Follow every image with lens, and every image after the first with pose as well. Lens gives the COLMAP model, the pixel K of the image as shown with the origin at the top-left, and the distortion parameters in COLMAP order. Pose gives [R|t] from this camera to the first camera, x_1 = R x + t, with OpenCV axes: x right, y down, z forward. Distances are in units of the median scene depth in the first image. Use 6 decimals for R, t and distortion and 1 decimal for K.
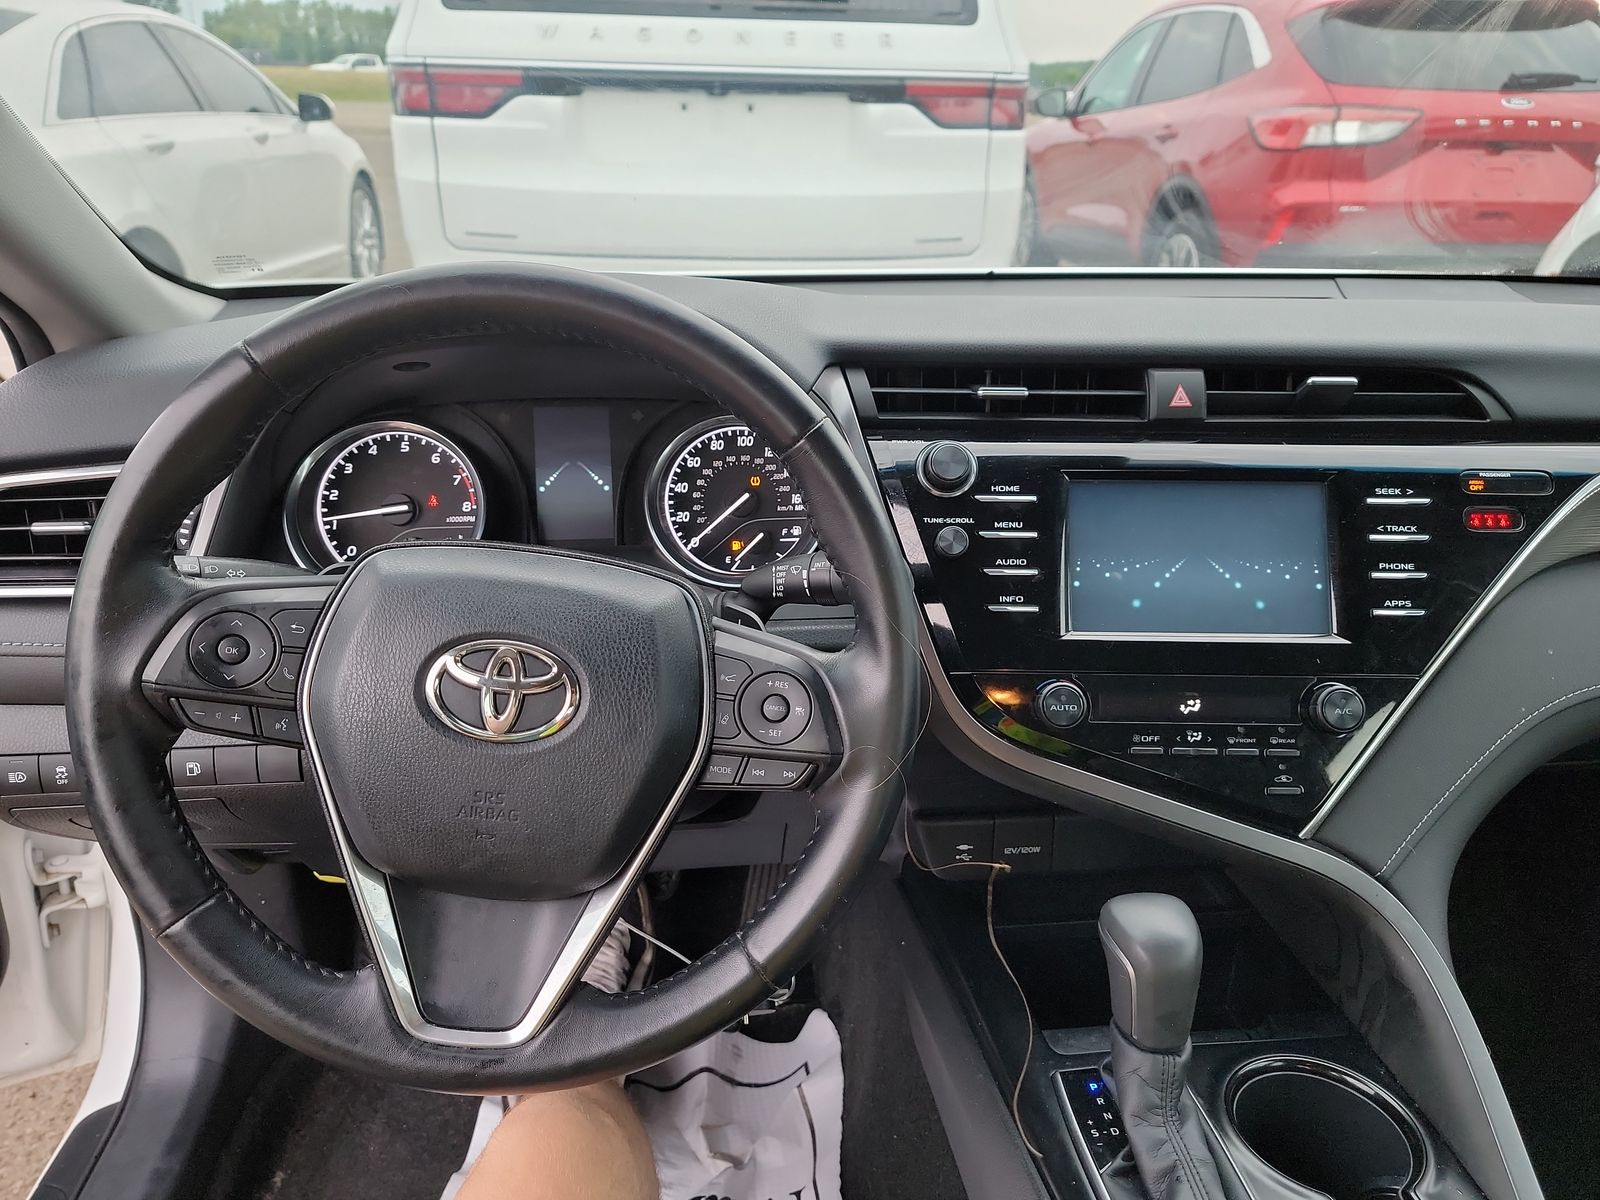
lens RADIAL K [[1121.5, 0, 787.3], [0, 1121.5, 603.3], [0, 0, 1]] dist [0.064388, -0.046245]
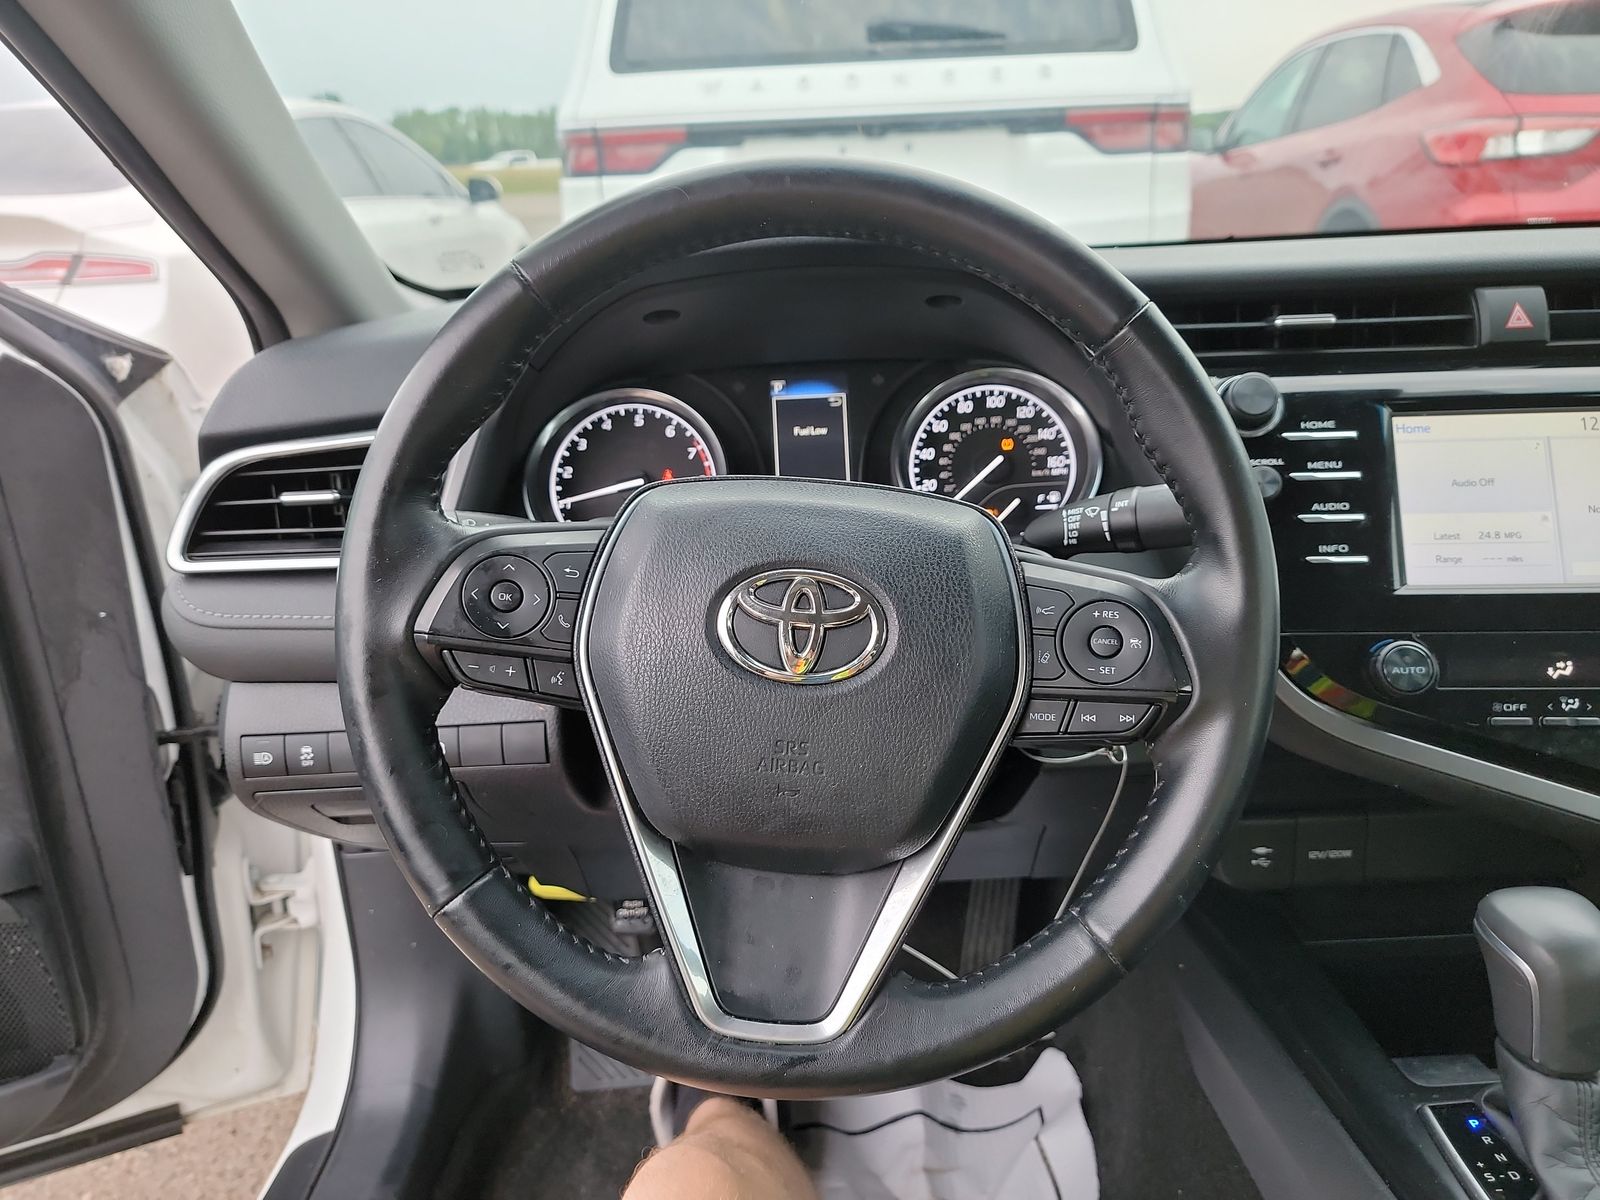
lens RADIAL K [[1121.5, 0, 806.4], [0, 1121.5, 591.8], [0, 0, 1]] dist [0.064388, -0.046245]
pose [[0.994454, -0.023026, -0.102620, -0.103243], [0.016272, 0.997675, -0.066175, 0.071840], [0.103905, 0.064138, 0.992517, 0.078152]]
